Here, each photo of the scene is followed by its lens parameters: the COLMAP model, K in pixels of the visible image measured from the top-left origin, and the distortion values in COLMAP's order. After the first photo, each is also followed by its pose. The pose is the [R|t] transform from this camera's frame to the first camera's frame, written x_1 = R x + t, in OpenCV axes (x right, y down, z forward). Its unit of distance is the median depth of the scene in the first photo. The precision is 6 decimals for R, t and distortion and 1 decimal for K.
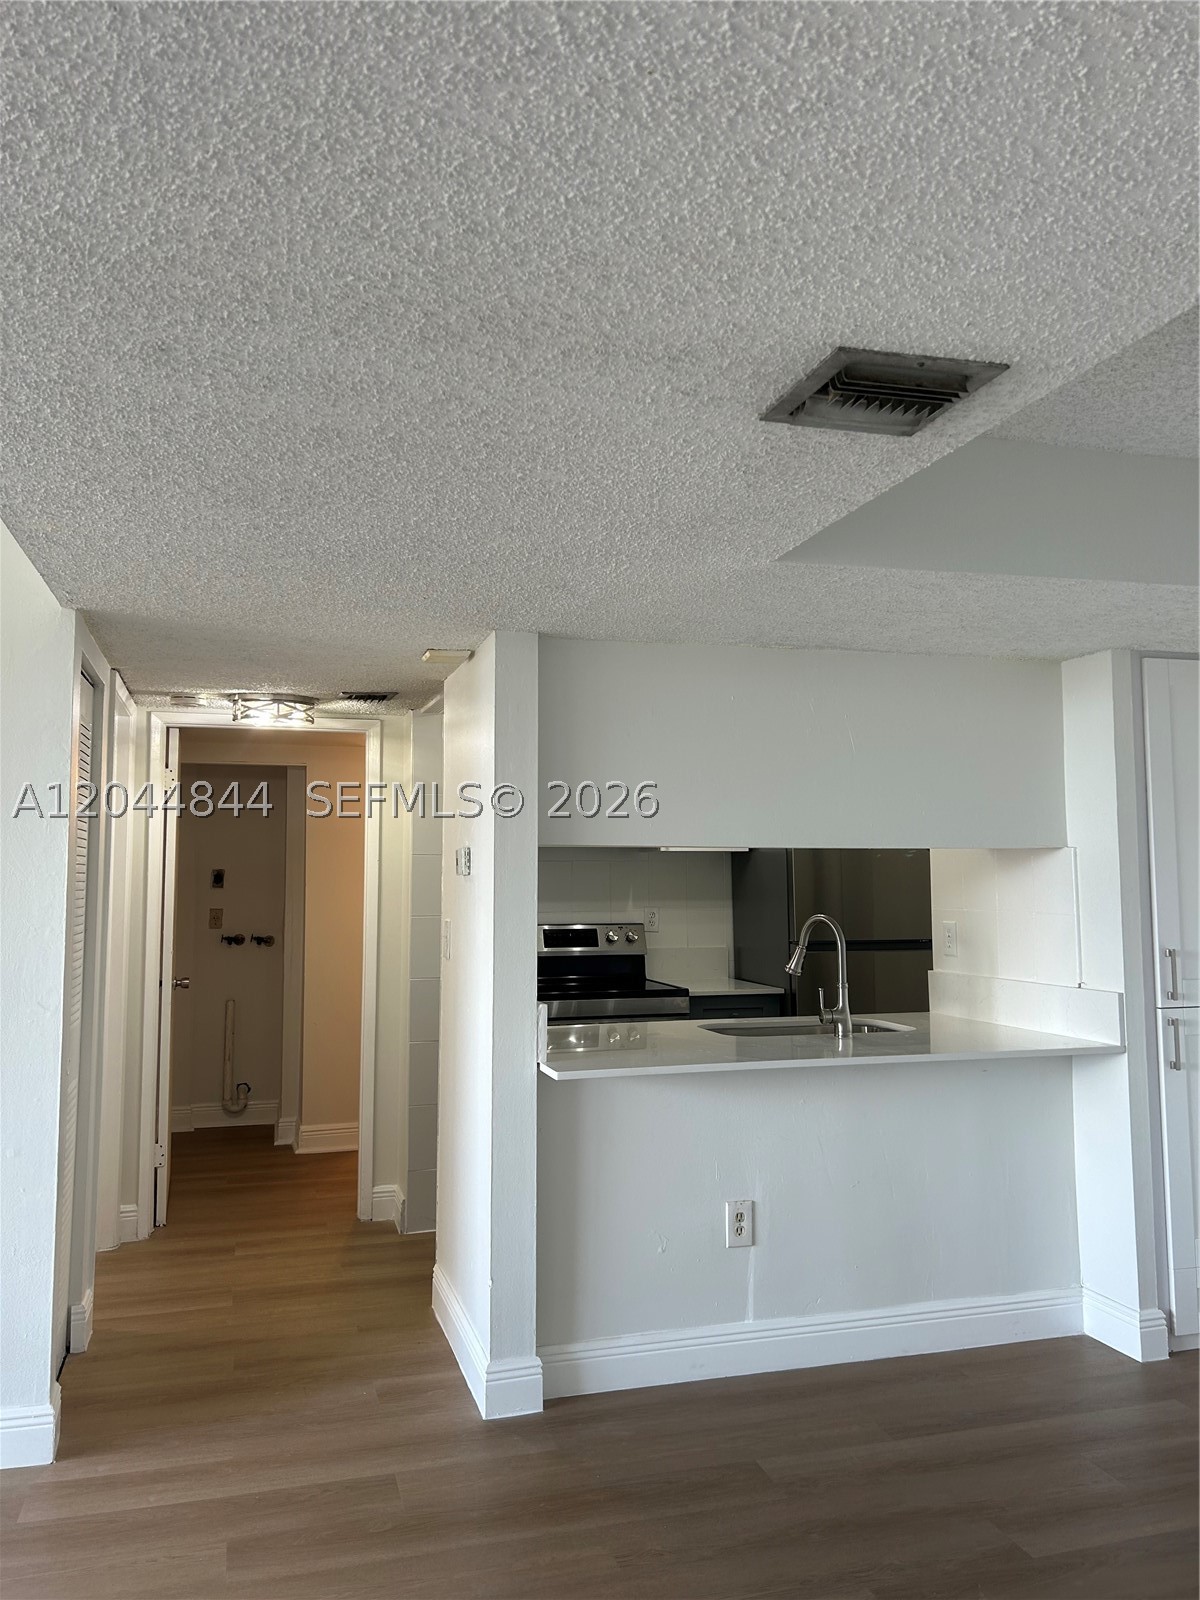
lens RADIAL K [[1197.7, 0, 576.5], [0, 1197.7, 779.8], [0, 0, 1]] dist [0.041971, -0.056088]
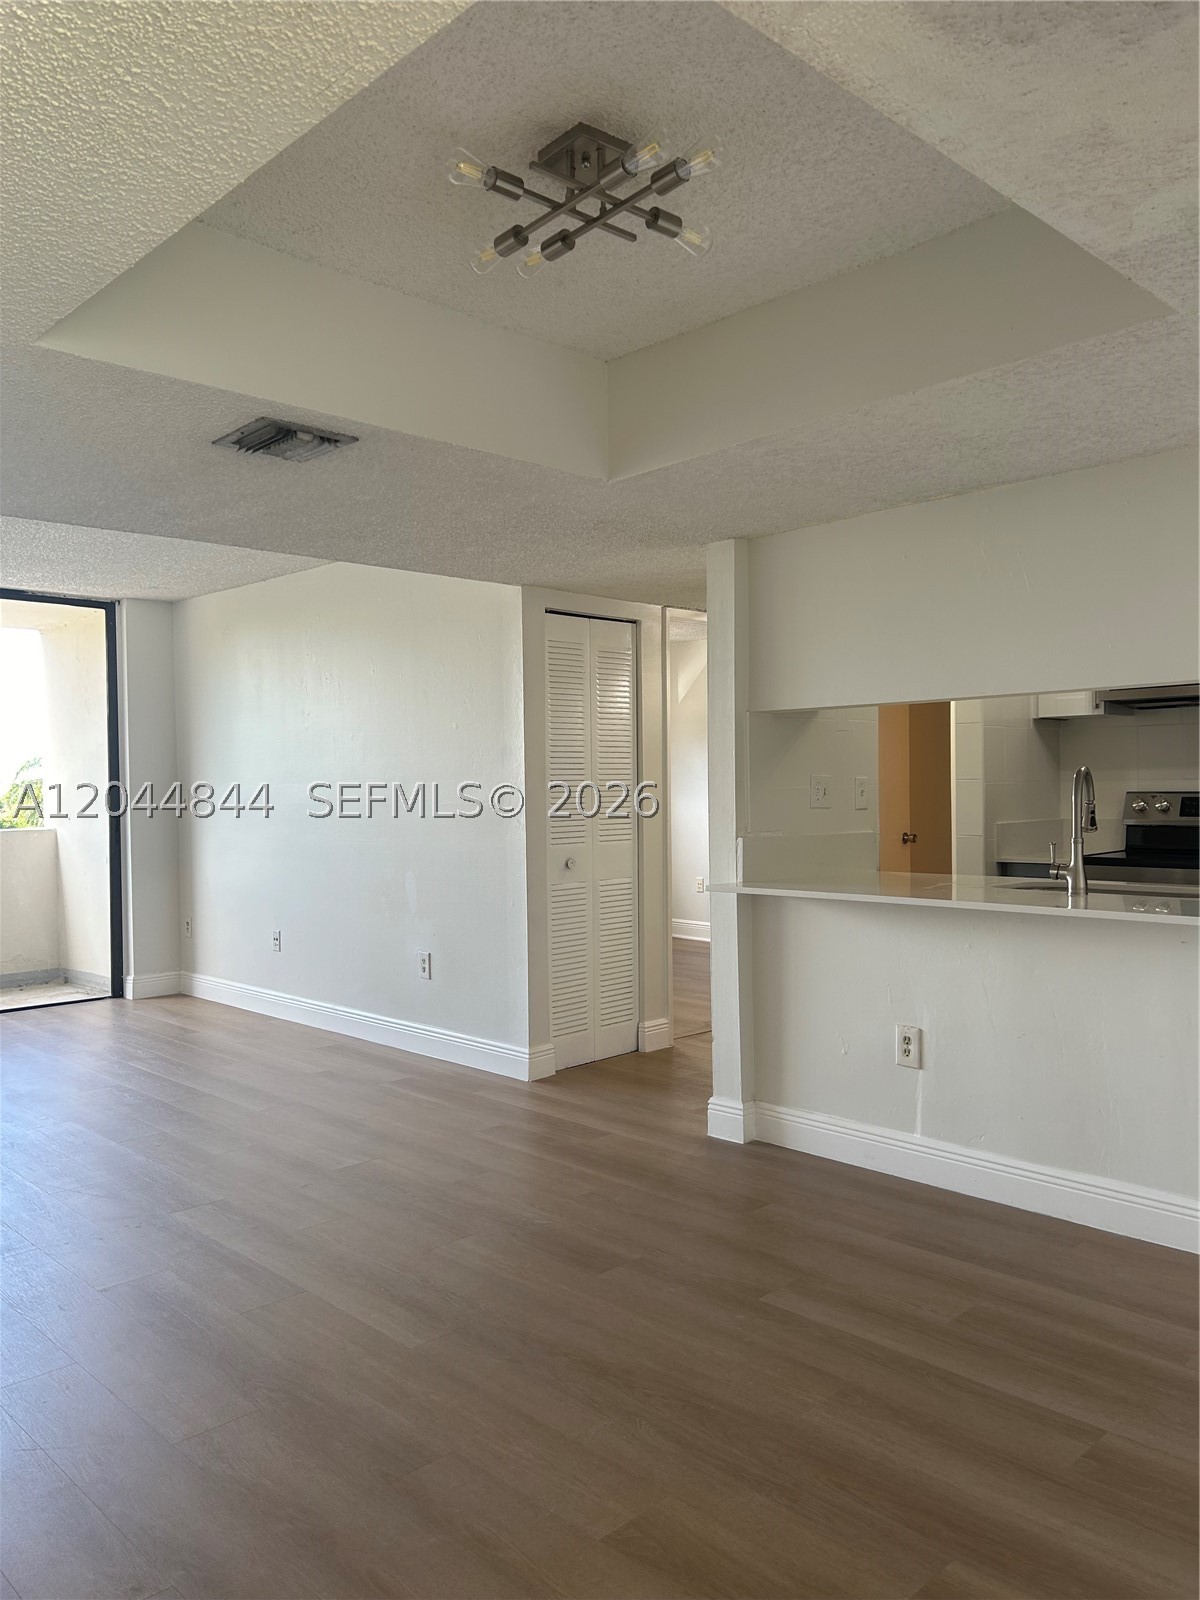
lens RADIAL K [[1197.0, 0, 591.3], [0, 1197.0, 807.2], [0, 0, 1]] dist [0.049006, -0.056631]
pose [[0.473657, 0.010806, -0.880643, 0.908331], [0.083141, 0.994911, 0.056926, 0.064407], [0.876776, -0.100181, 0.470348, 0.246415]]
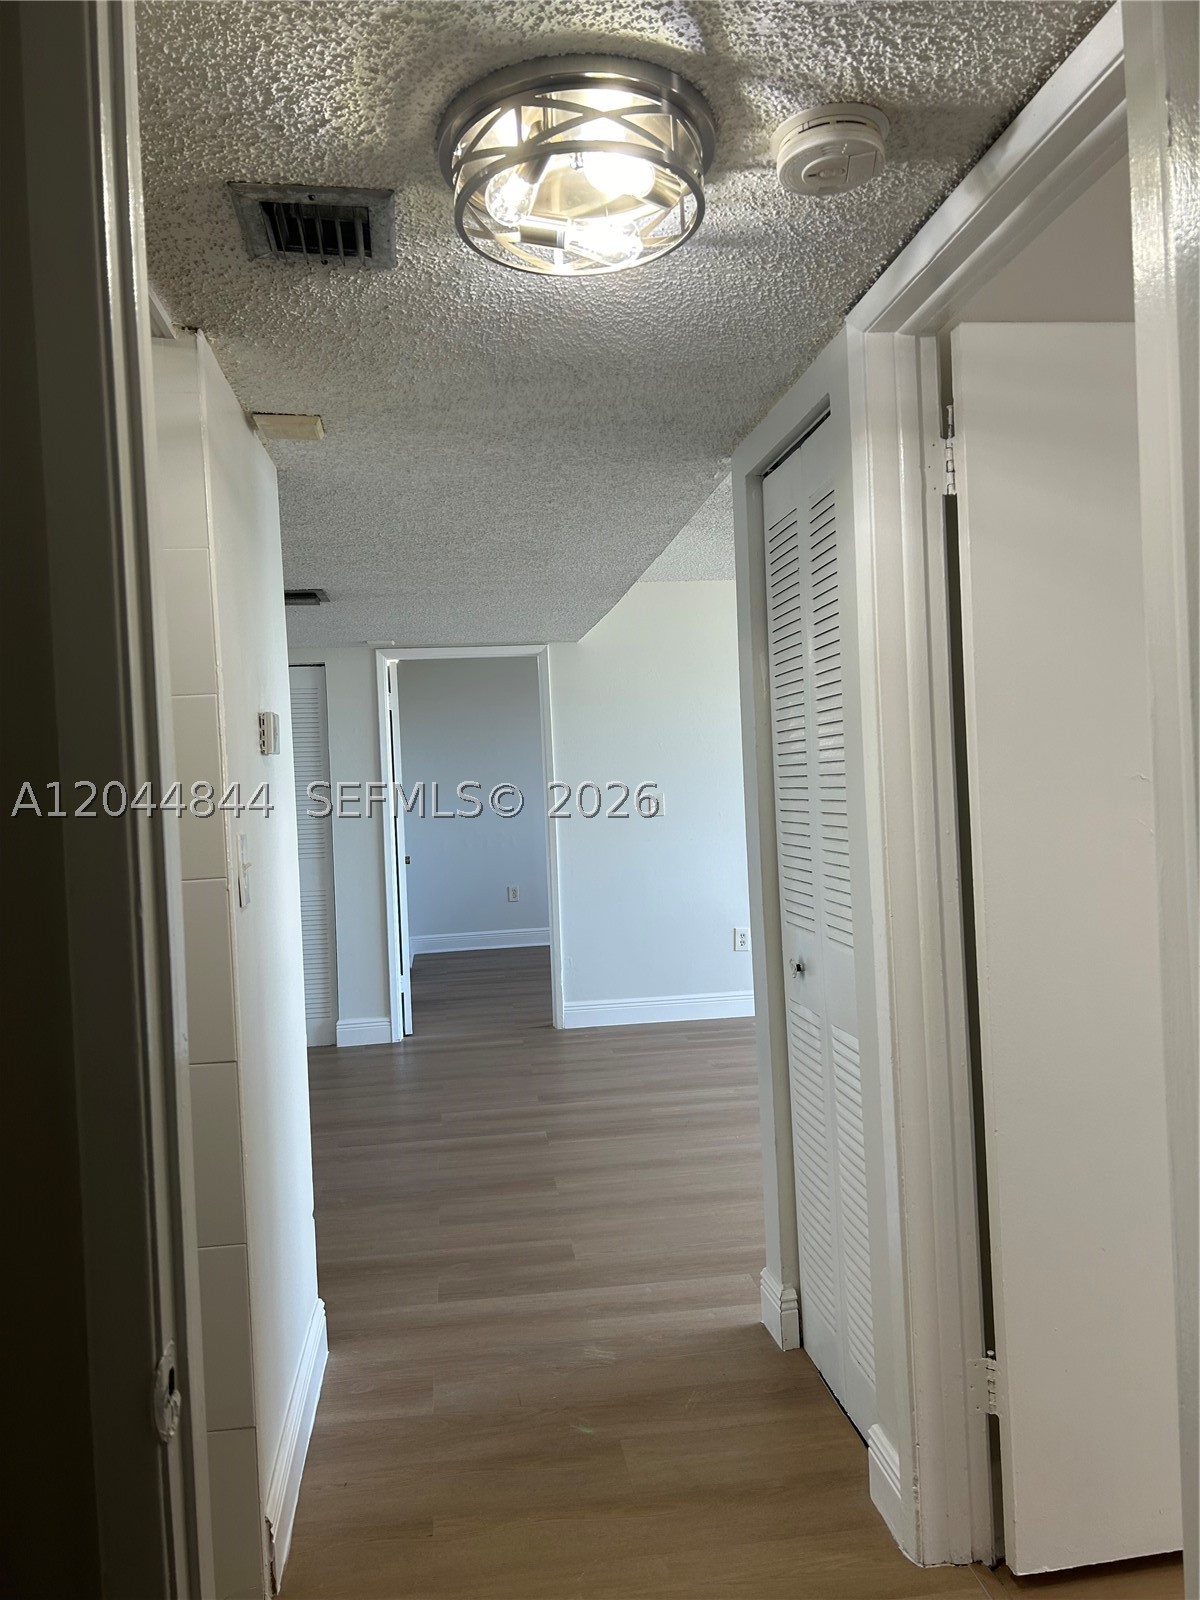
lens RADIAL K [[1197.0, 0, 591.3], [0, 1197.0, 807.2], [0, 0, 1]] dist [0.049006, -0.056631]
pose [[-0.987171, 0.038402, 0.154981, -0.373540], [0.030508, 0.998129, -0.052993, 0.148013], [-0.156726, -0.047585, -0.986495, 1.636097]]
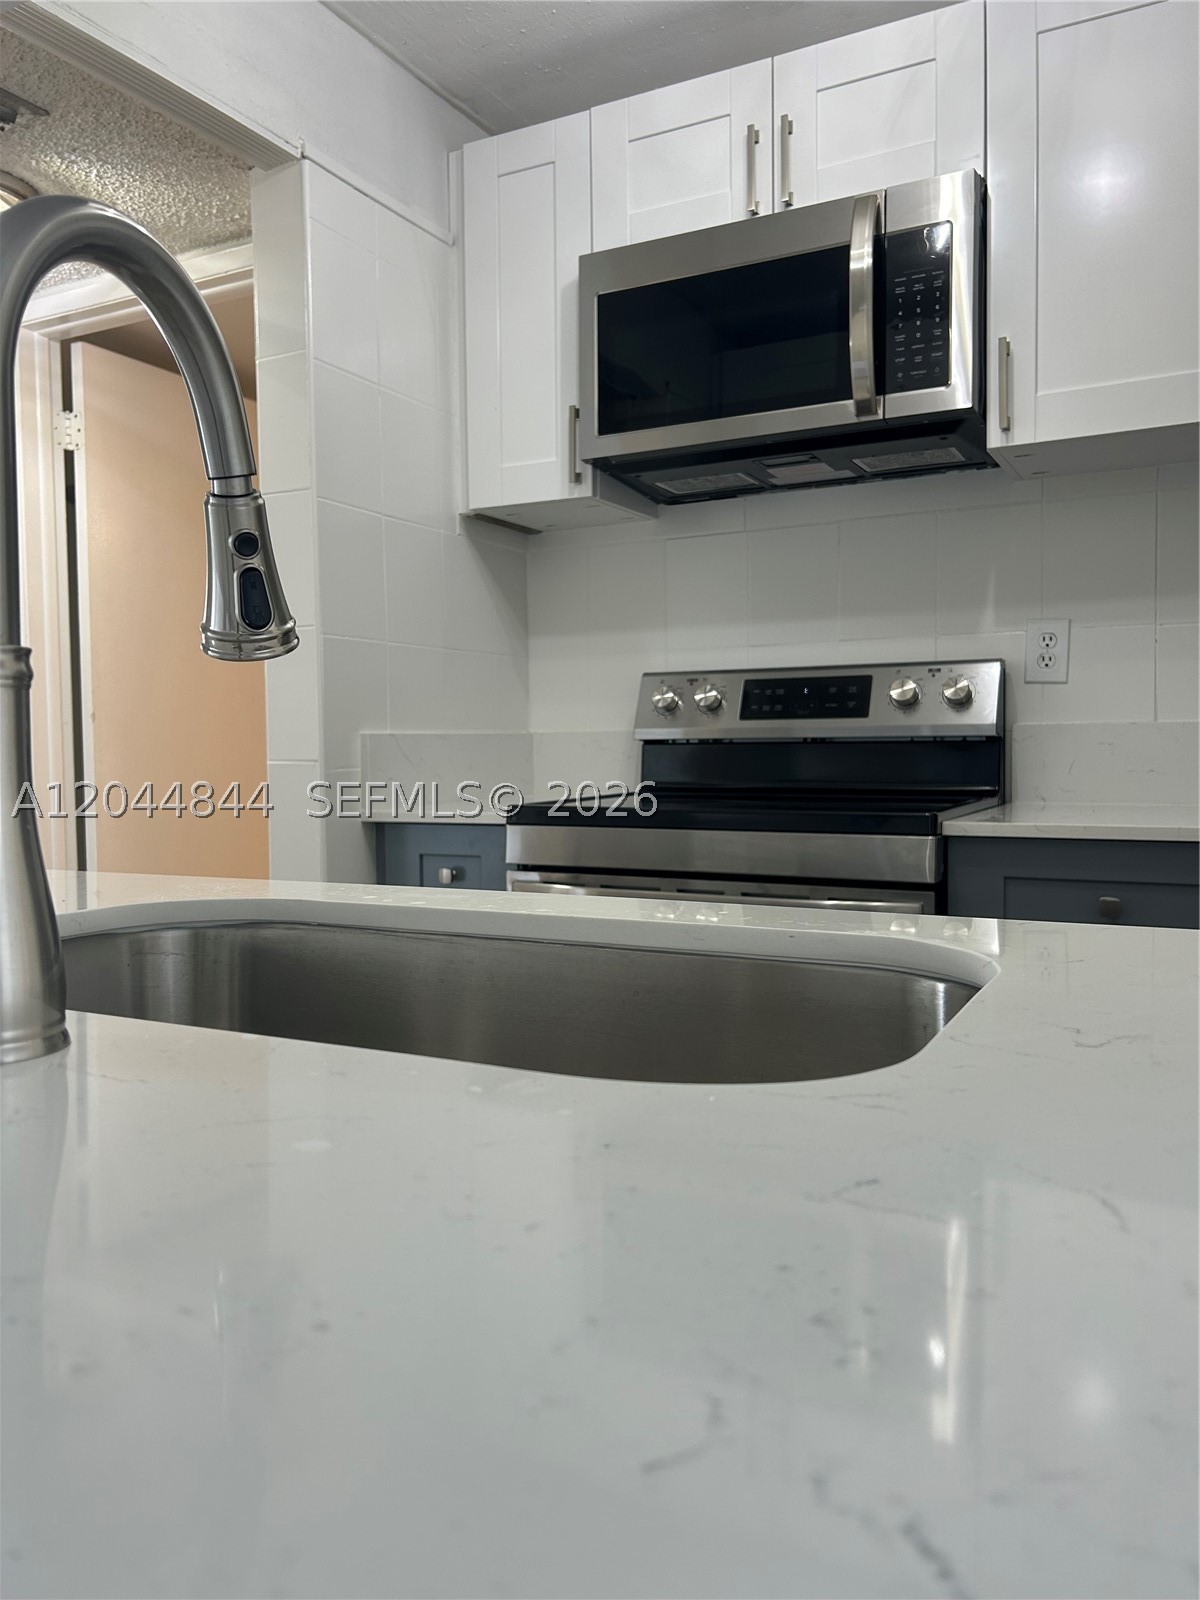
lens RADIAL K [[1197.0, 0, 591.3], [0, 1197.0, 807.2], [0, 0, 1]] dist [0.049006, -0.056631]
pose [[0.721464, 0.036307, -0.691499, 0.375706], [0.067053, 0.990268, 0.121952, 0.178425], [0.689198, -0.134351, 0.712009, 1.000459]]
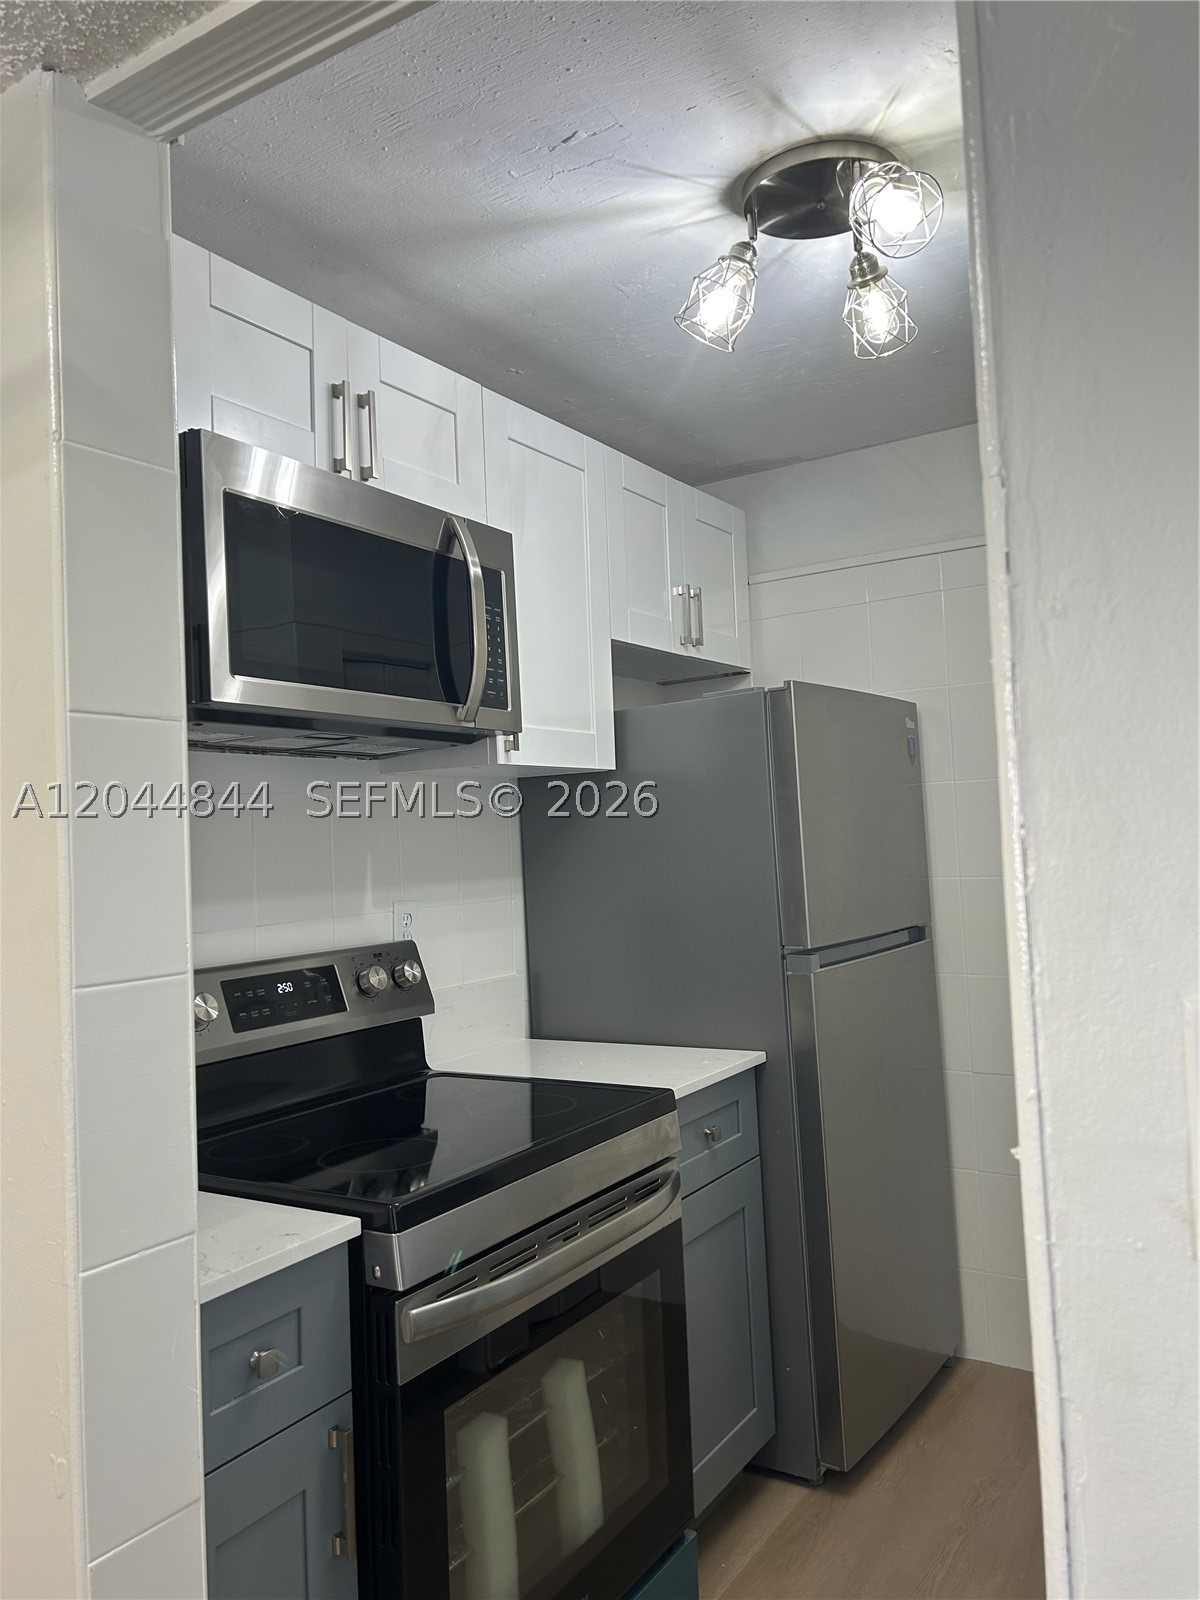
lens RADIAL K [[1197.0, 0, 591.3], [0, 1197.0, 807.2], [0, 0, 1]] dist [0.049006, -0.056631]
pose [[0.742845, -0.008165, 0.669414, -0.291039], [-0.012925, 0.999564, 0.026535, 0.097809], [-0.669339, -0.028364, 0.742416, 1.040628]]
